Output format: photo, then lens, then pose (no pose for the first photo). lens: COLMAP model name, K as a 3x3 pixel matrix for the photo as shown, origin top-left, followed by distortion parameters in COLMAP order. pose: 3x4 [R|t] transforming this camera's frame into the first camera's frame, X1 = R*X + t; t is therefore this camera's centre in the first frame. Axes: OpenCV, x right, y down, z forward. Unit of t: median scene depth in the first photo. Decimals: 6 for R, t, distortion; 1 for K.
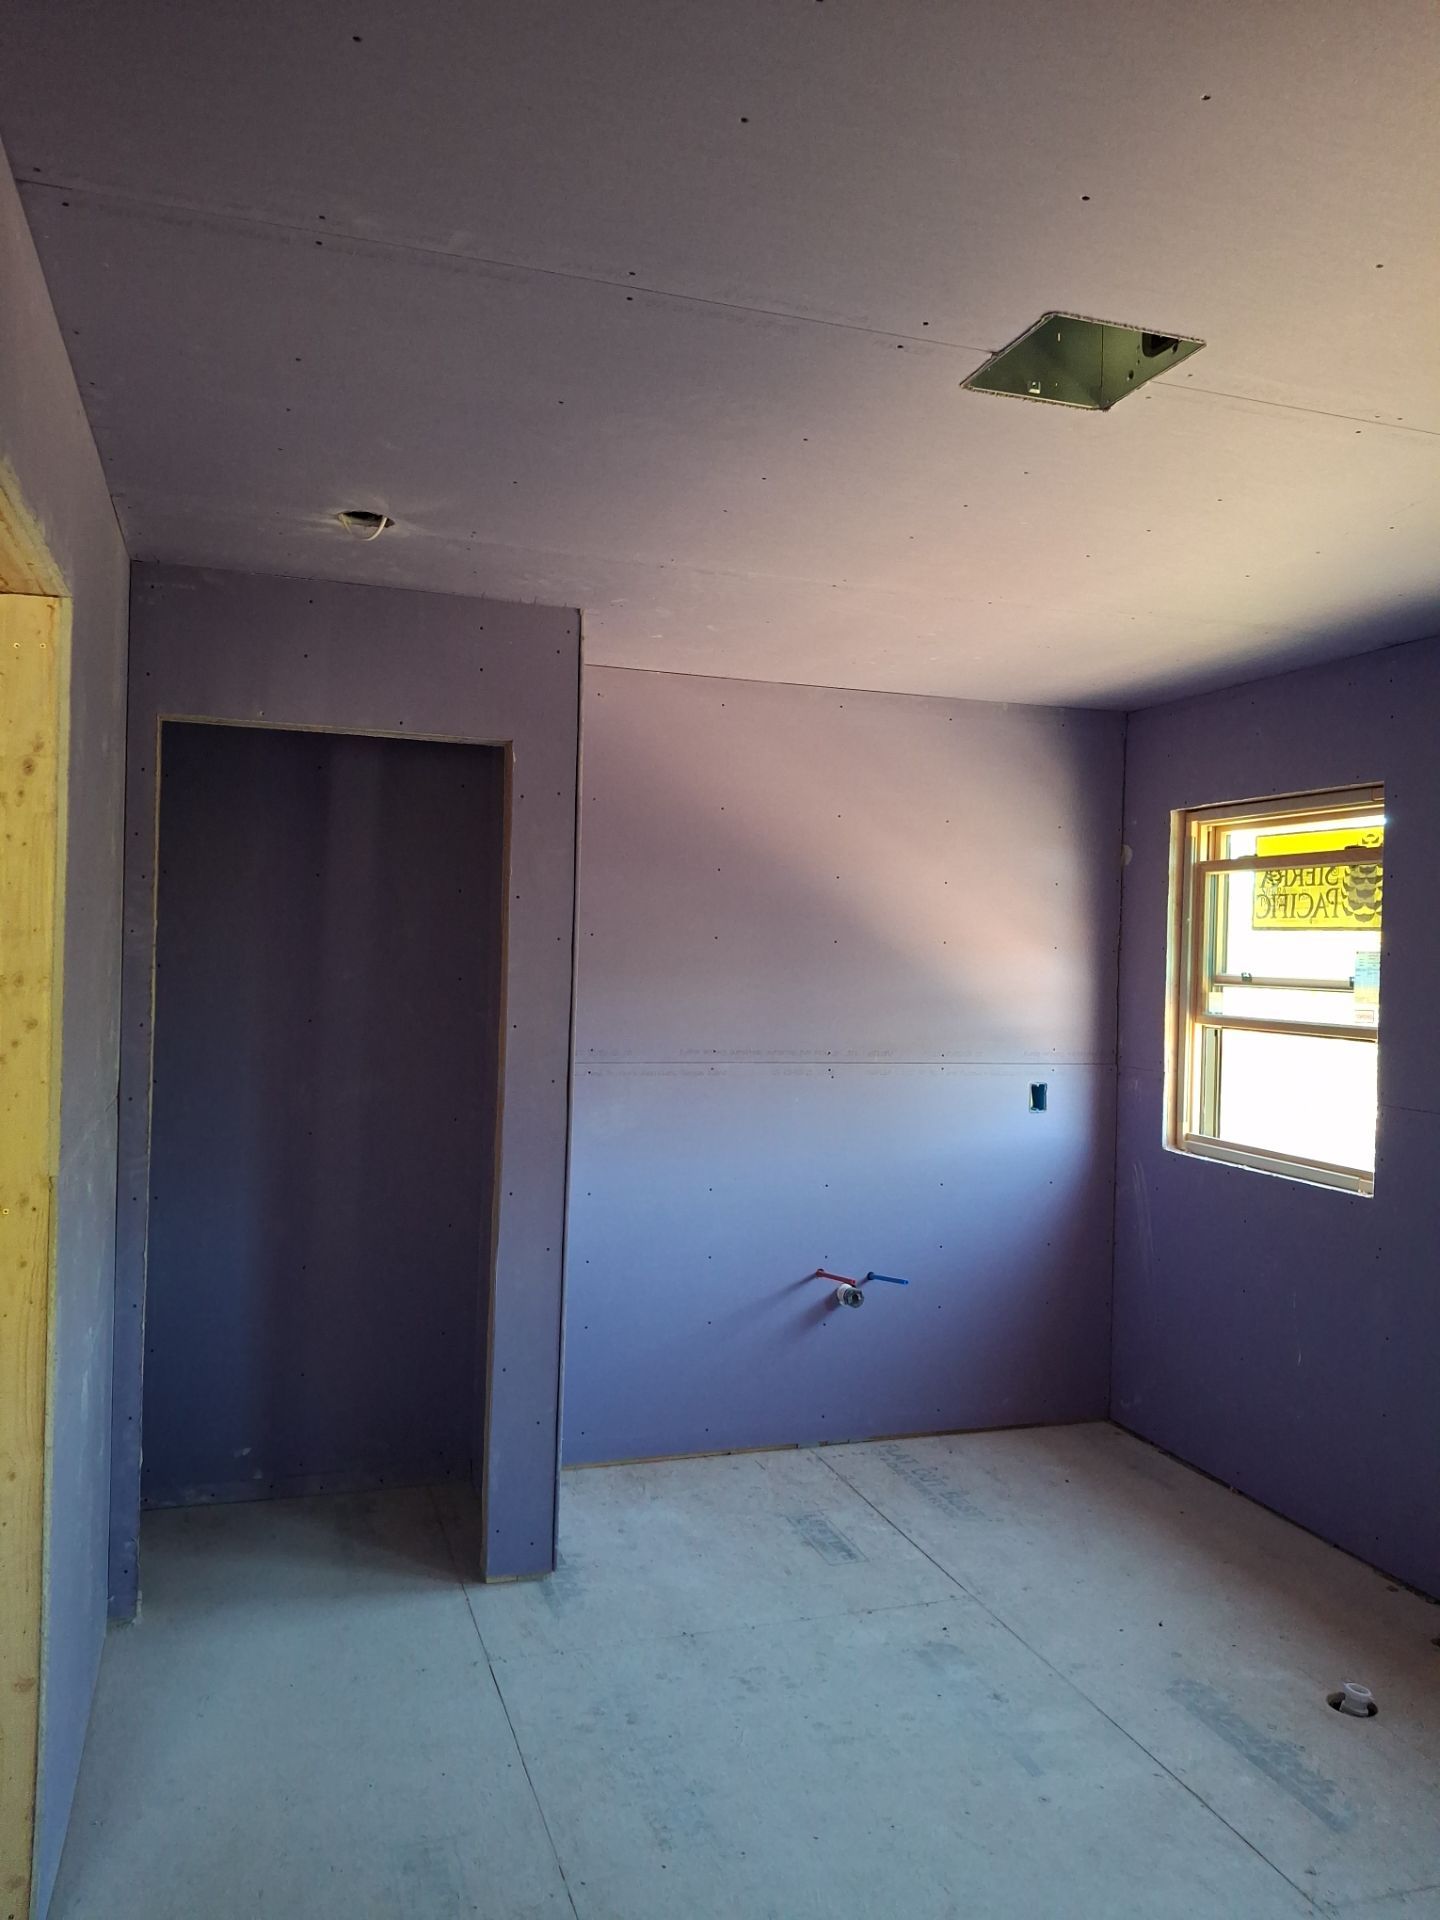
lens RADIAL K [[1439.1, 0, 718.4], [0, 1439.1, 964.6], [0, 0, 1]] dist [0.067805, -0.103935]
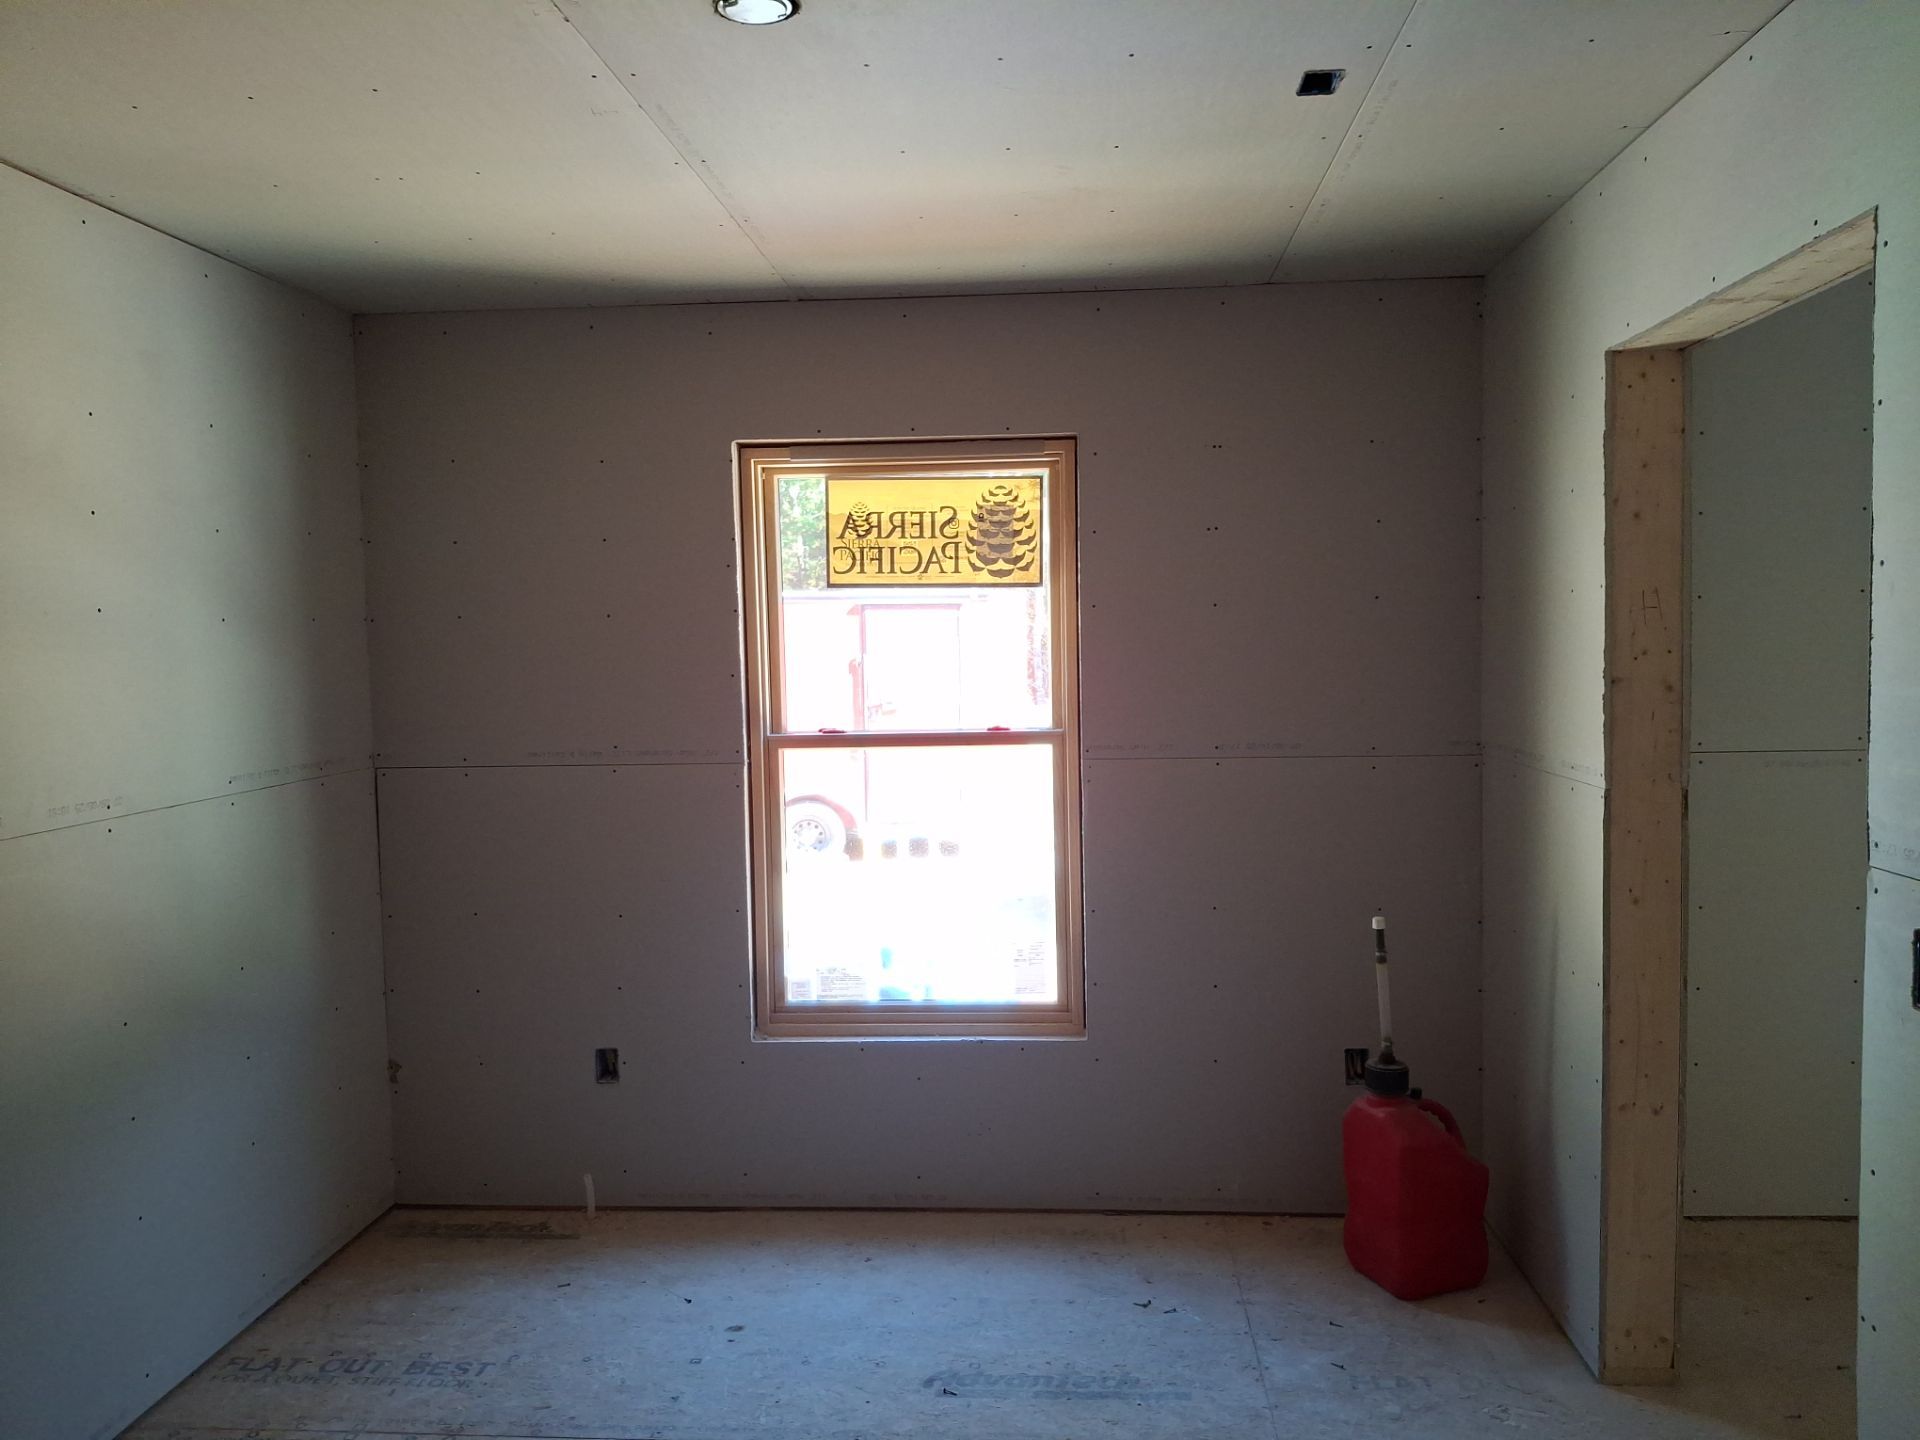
lens RADIAL K [[1439.1, 0, 977.5], [0, 1439.1, 774.0], [0, 0, 1]] dist [0.067805, -0.103935]
pose [[0.382432, -0.083141, 0.920236, -0.431984], [0.024891, 0.996509, 0.079688, 0.022638], [-0.923648, -0.007570, 0.383166, 0.625302]]
